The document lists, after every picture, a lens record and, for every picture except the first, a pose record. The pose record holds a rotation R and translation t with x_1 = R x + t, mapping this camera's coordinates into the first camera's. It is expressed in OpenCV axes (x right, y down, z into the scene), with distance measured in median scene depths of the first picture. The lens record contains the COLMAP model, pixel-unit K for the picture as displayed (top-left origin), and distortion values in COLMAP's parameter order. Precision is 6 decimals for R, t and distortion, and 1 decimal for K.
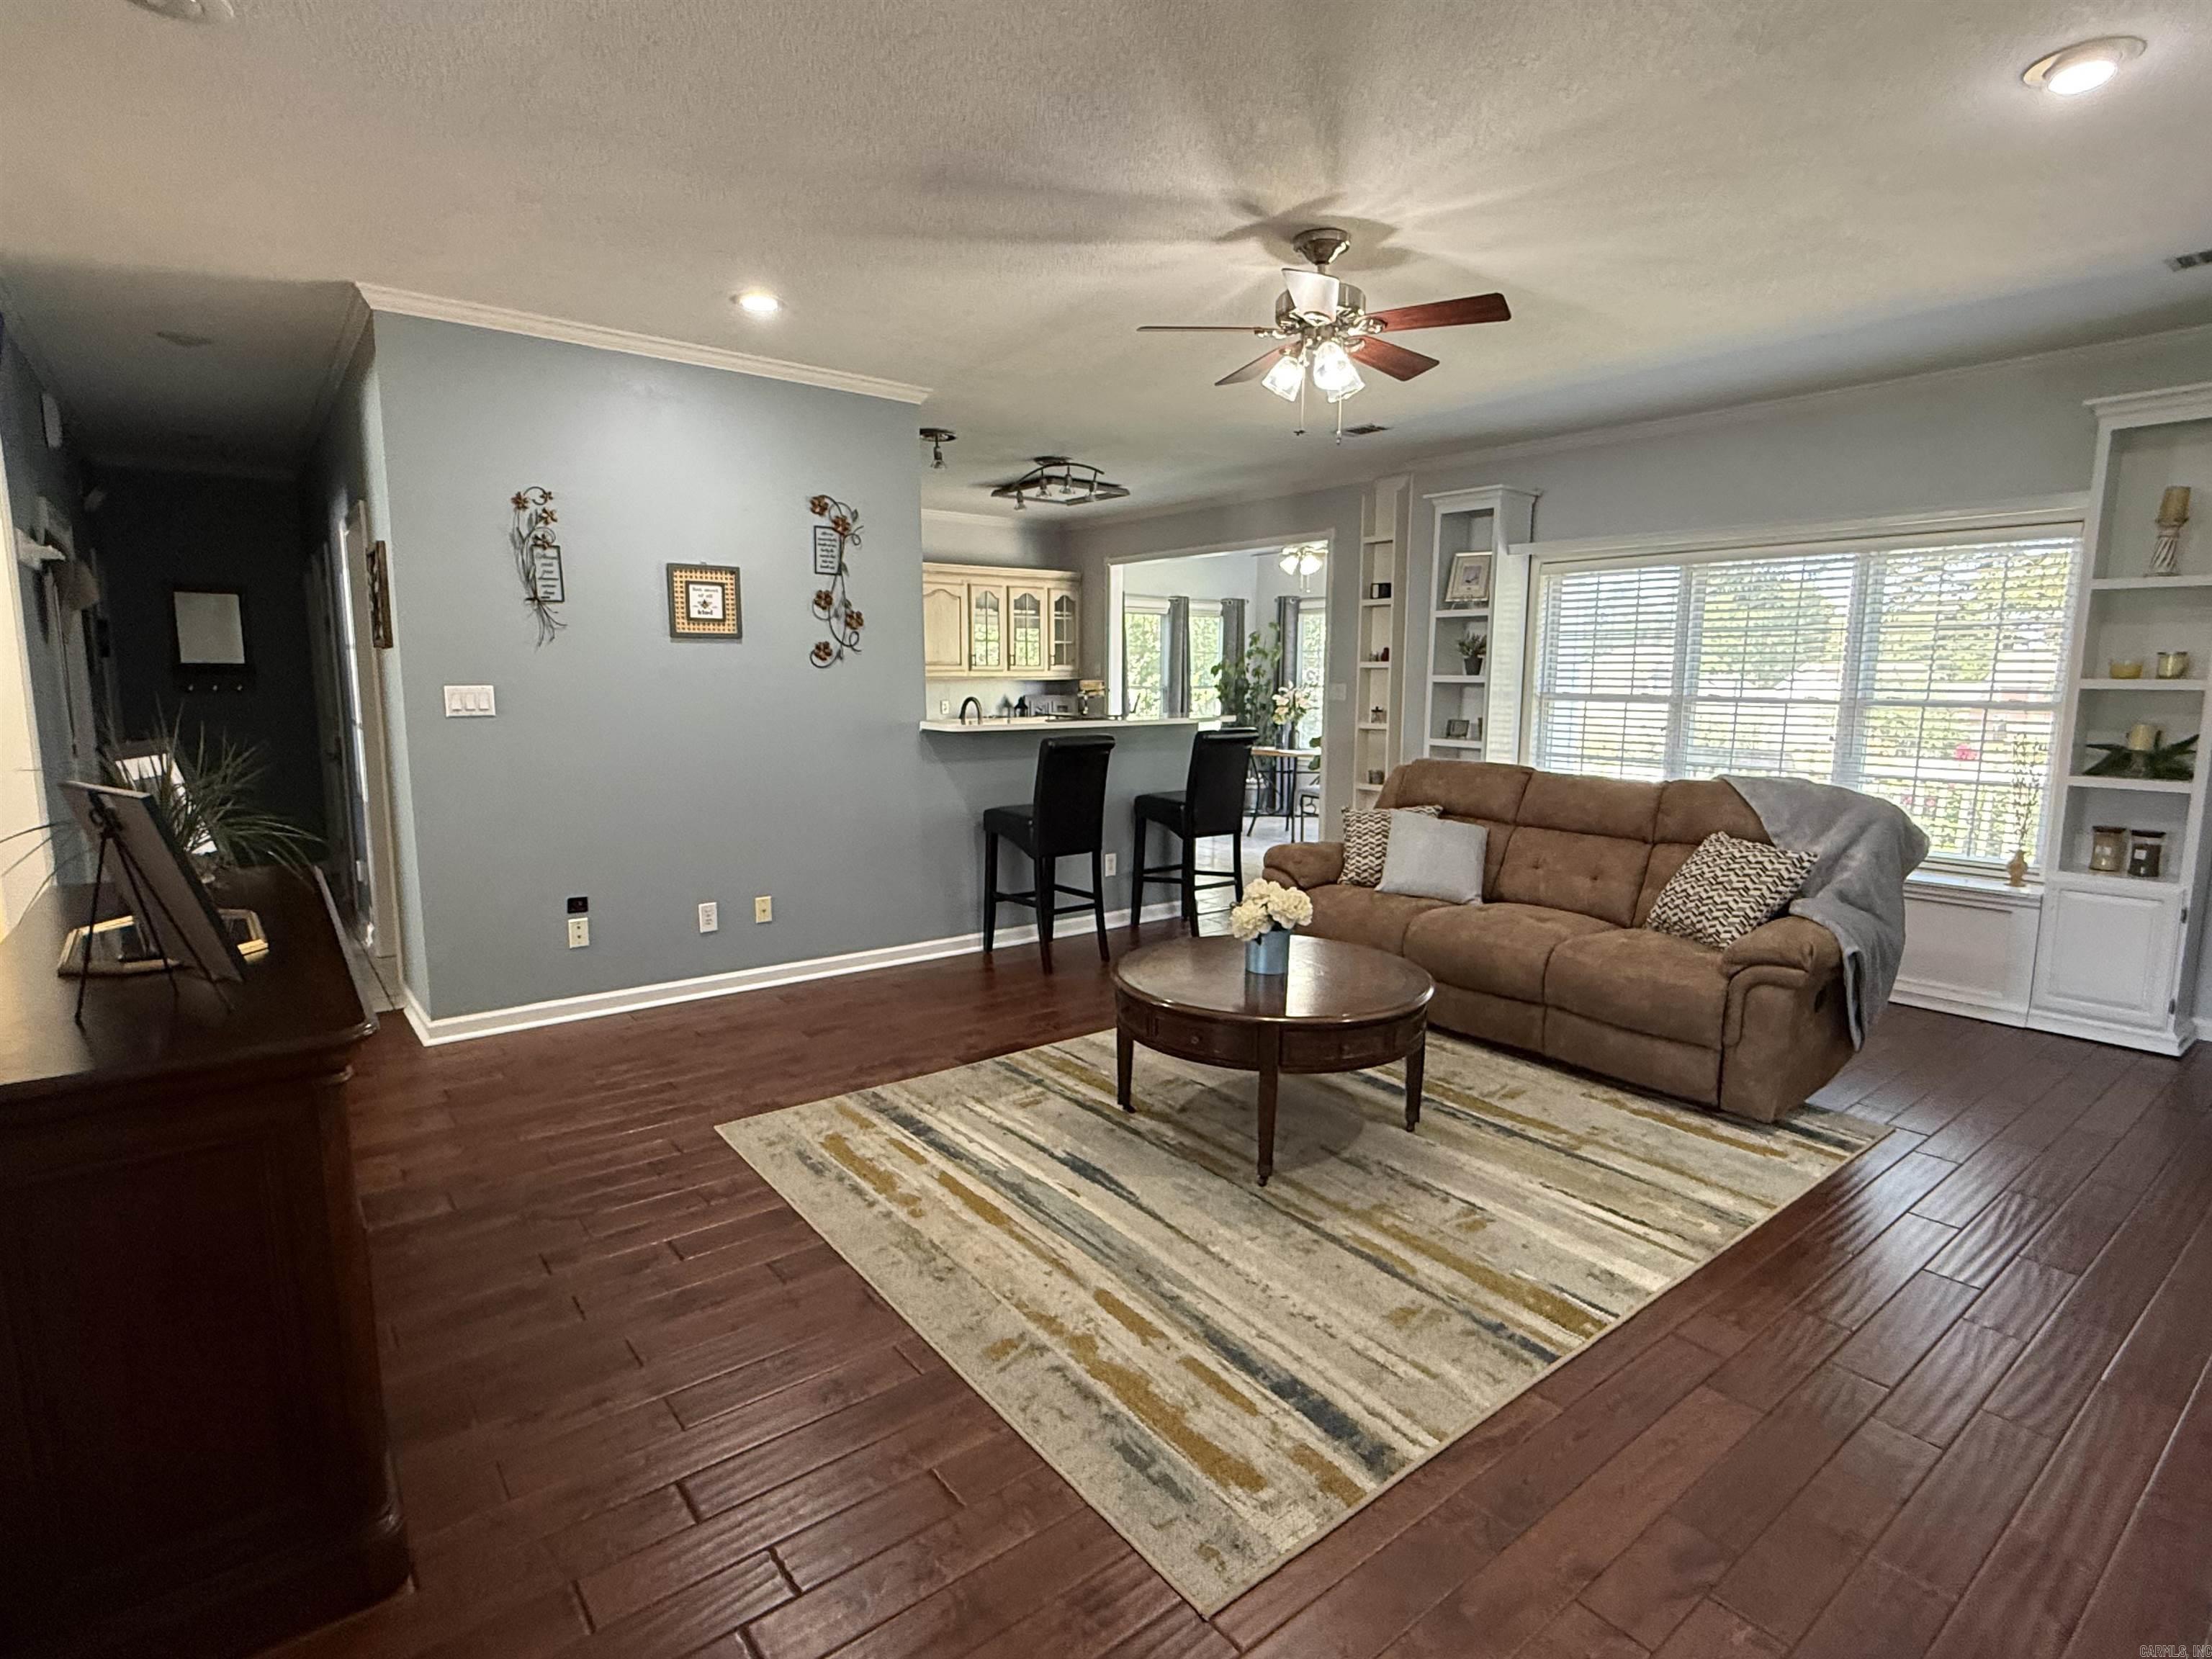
lens RADIAL K [[1114.9, 0, 1106.8], [0, 1114.9, 827.5], [0, 0, 1]] dist [0.001215, 0.000541]
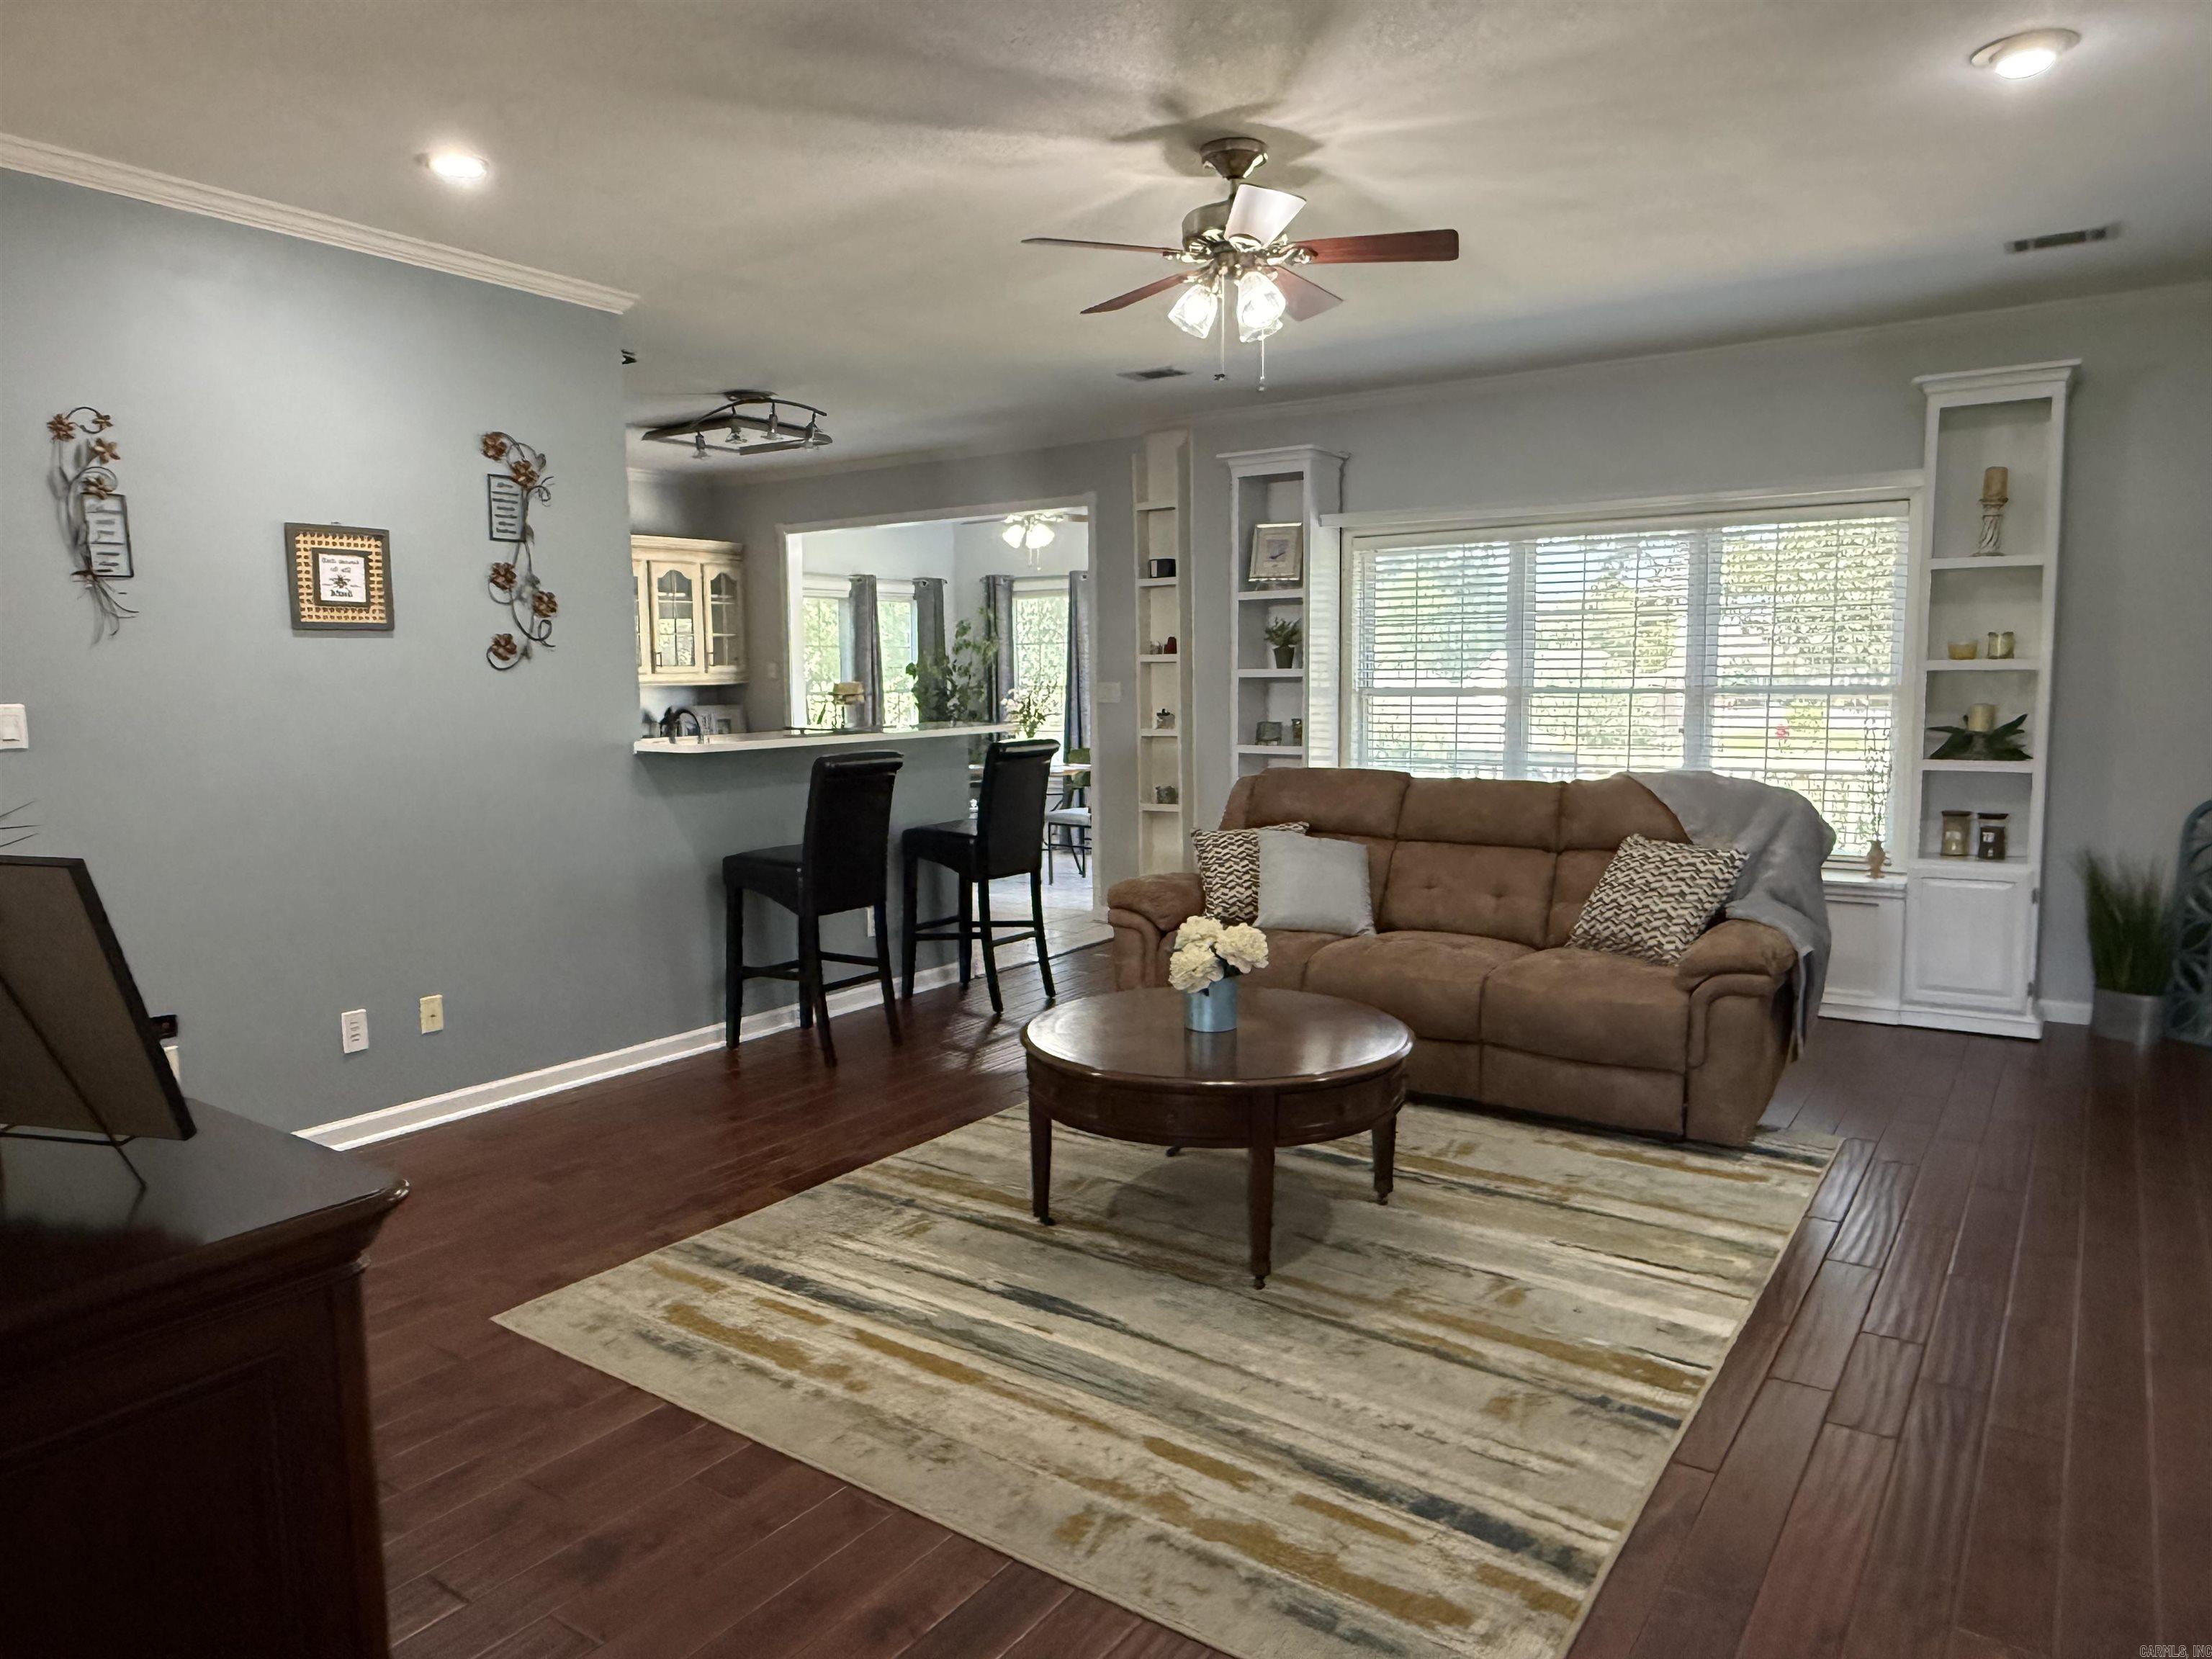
lens RADIAL K [[1441.6, 0, 1096.2], [0, 1441.6, 828.3], [0, 0, 1]] dist [-0.006308, 0.008045]
pose [[0.957433, -0.047035, 0.284798, -0.226452], [0.056139, 0.998137, -0.023882, 0.002893], [-0.283145, 0.038854, 0.958290, 0.008780]]
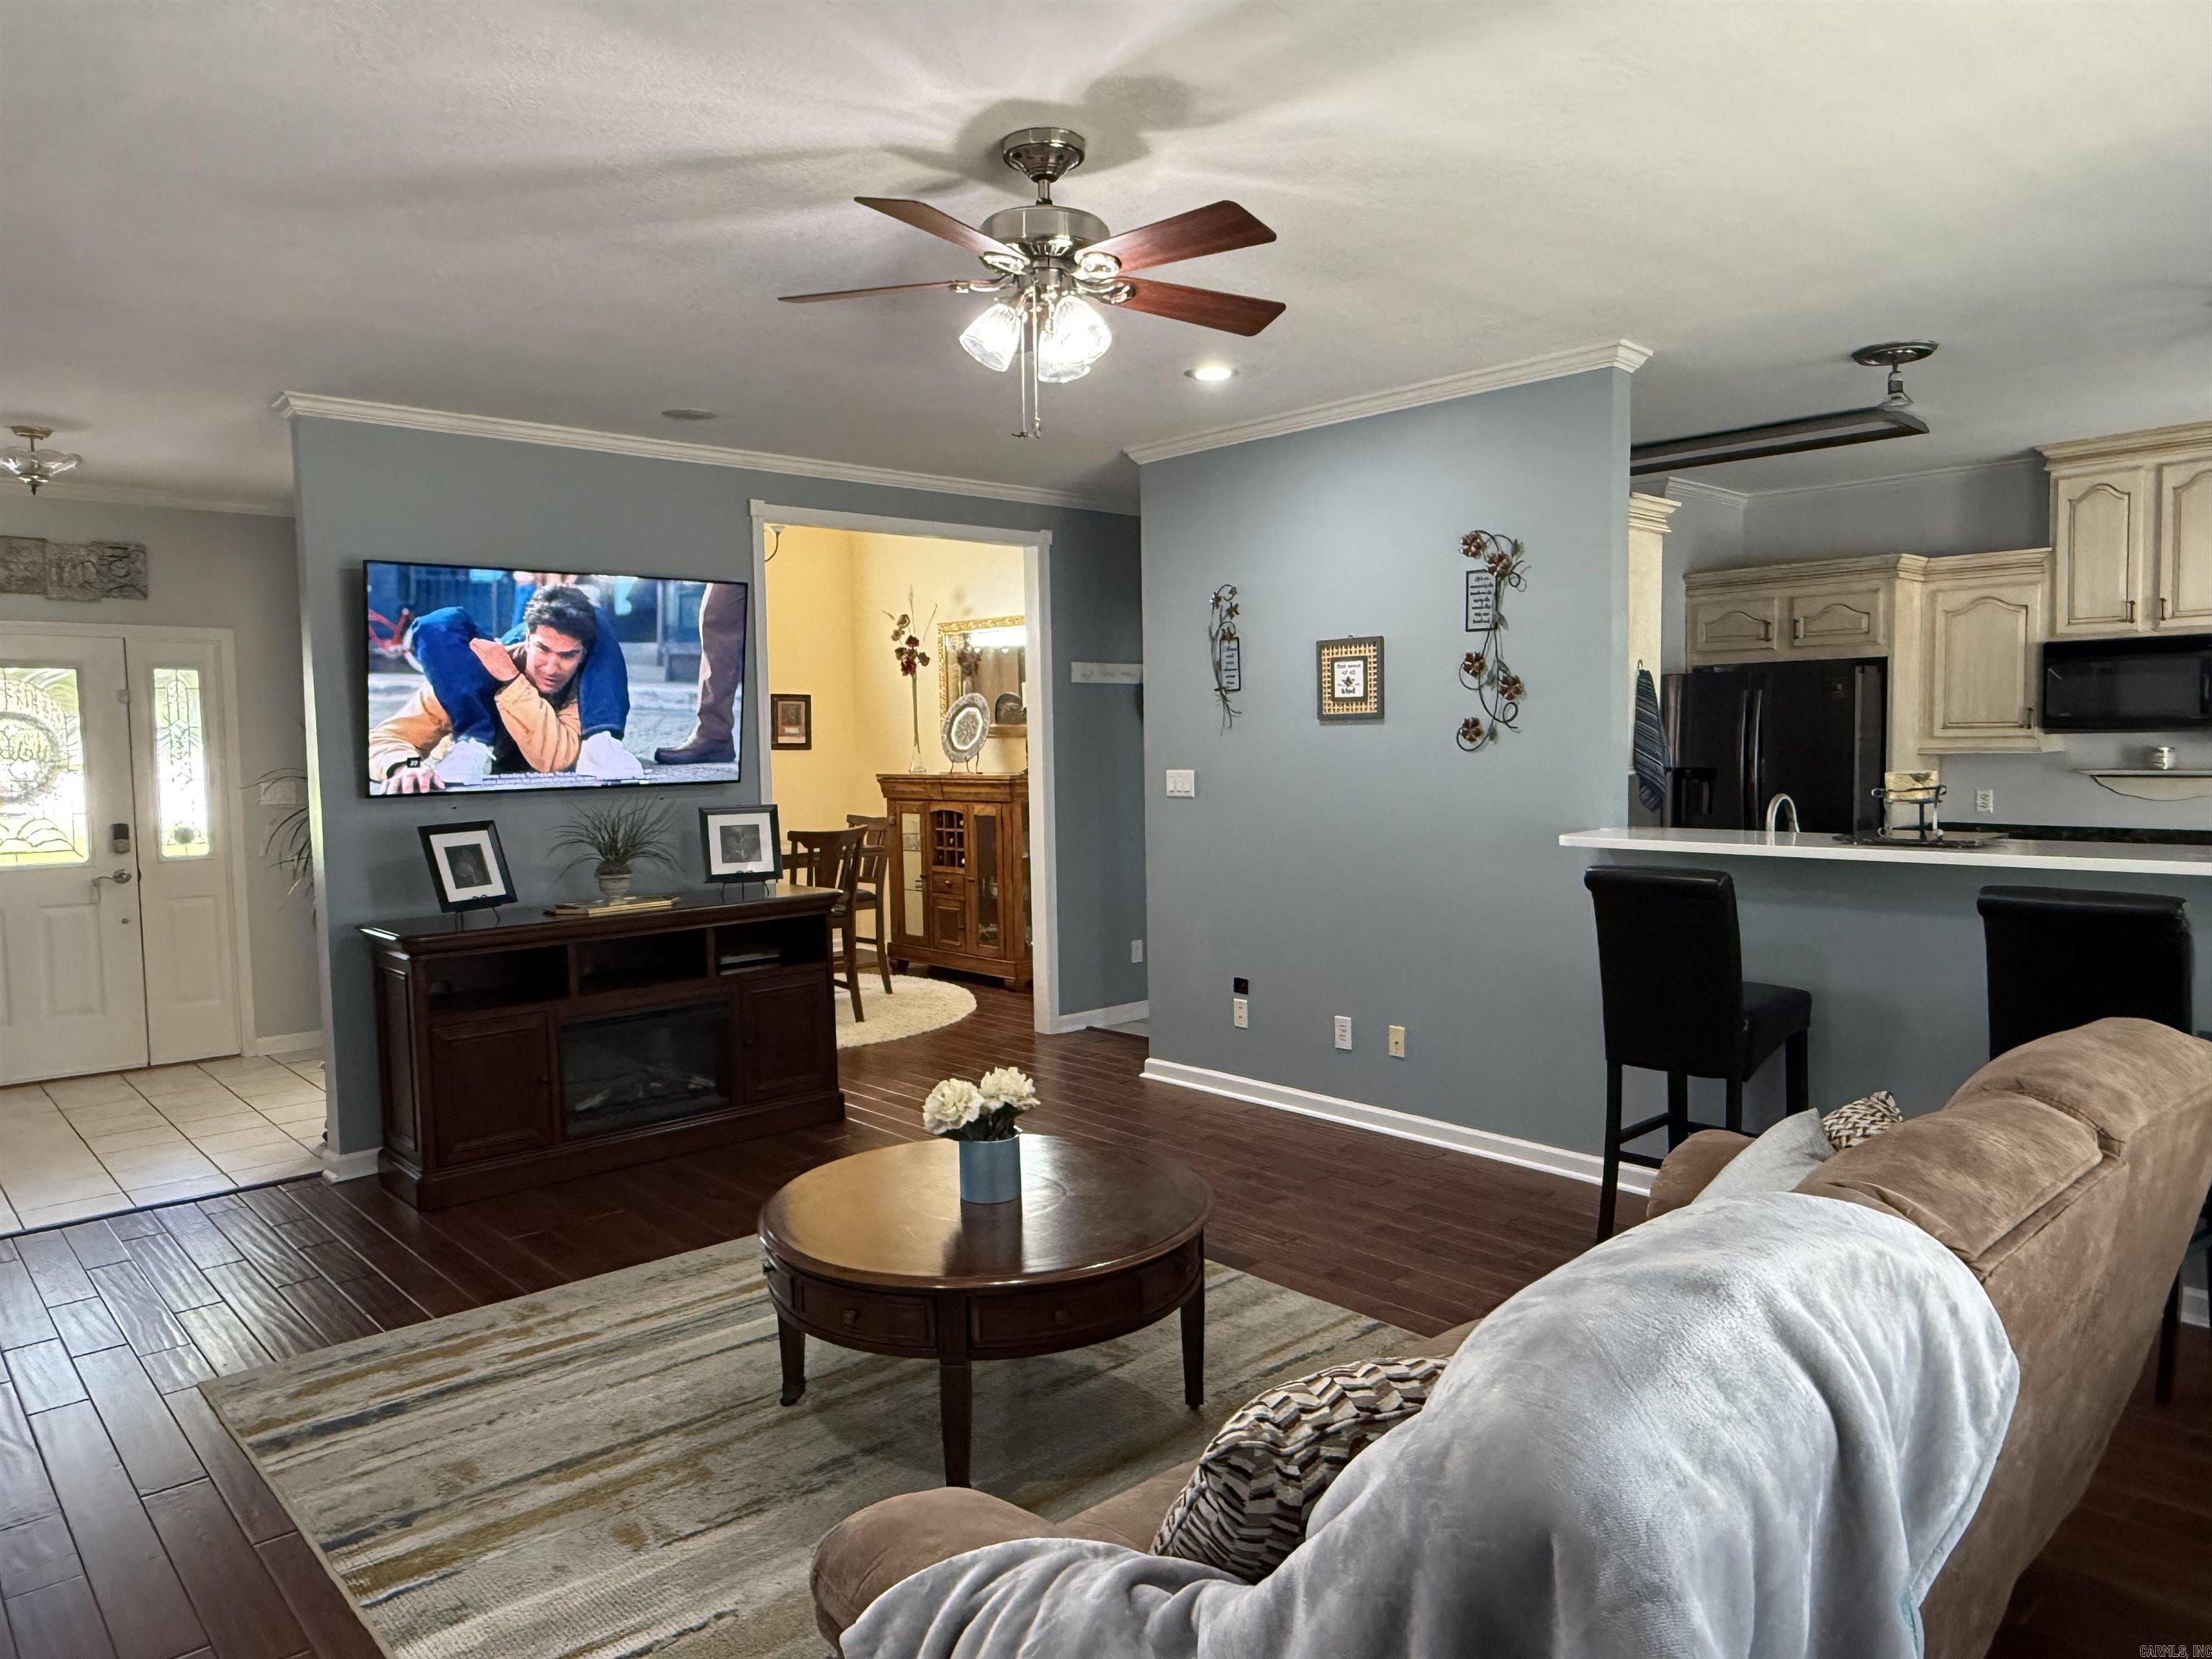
lens RADIAL K [[1441.6, 0, 1106.2], [0, 1441.6, 840.1], [0, 0, 1]] dist [-0.006308, 0.008045]
pose [[0.080318, 0.068045, -0.994444, 1.032050], [-0.120209, 0.991047, 0.058104, -0.156606], [0.989494, 0.114875, 0.087778, 0.953880]]
